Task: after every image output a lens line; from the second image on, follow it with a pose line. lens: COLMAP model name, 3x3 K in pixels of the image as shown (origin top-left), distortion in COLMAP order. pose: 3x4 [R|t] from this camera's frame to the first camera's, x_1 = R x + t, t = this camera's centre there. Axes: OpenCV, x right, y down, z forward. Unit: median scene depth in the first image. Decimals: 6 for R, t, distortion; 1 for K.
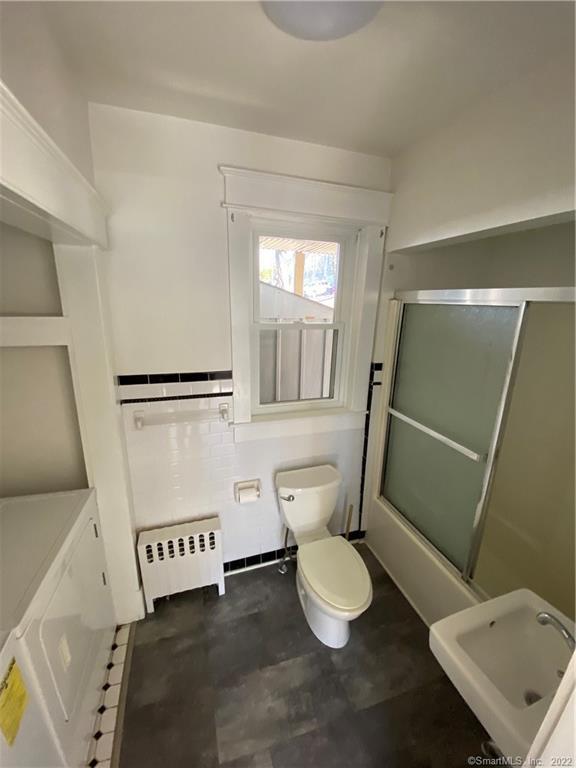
lens RADIAL K [[308.9, 0, 287.7], [0, 308.9, 385.5], [0, 0, 1]] dist [0.025691, -0.022630]
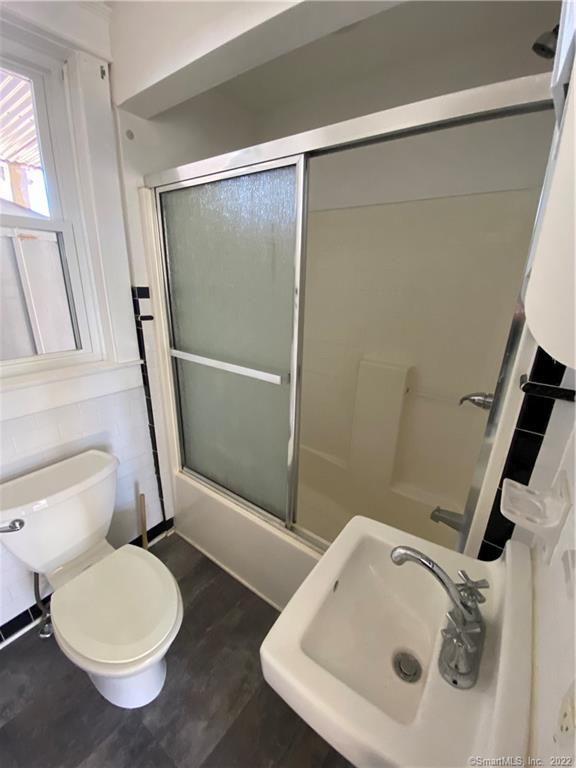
lens RADIAL K [[308.9, 0, 287.7], [0, 308.9, 385.5], [0, 0, 1]] dist [0.025691, -0.022630]
pose [[0.810247, -0.185934, 0.555814, 0.145697], [0.144612, 0.982446, 0.117843, 0.123497], [-0.567968, -0.015105, 0.822912, 0.269104]]
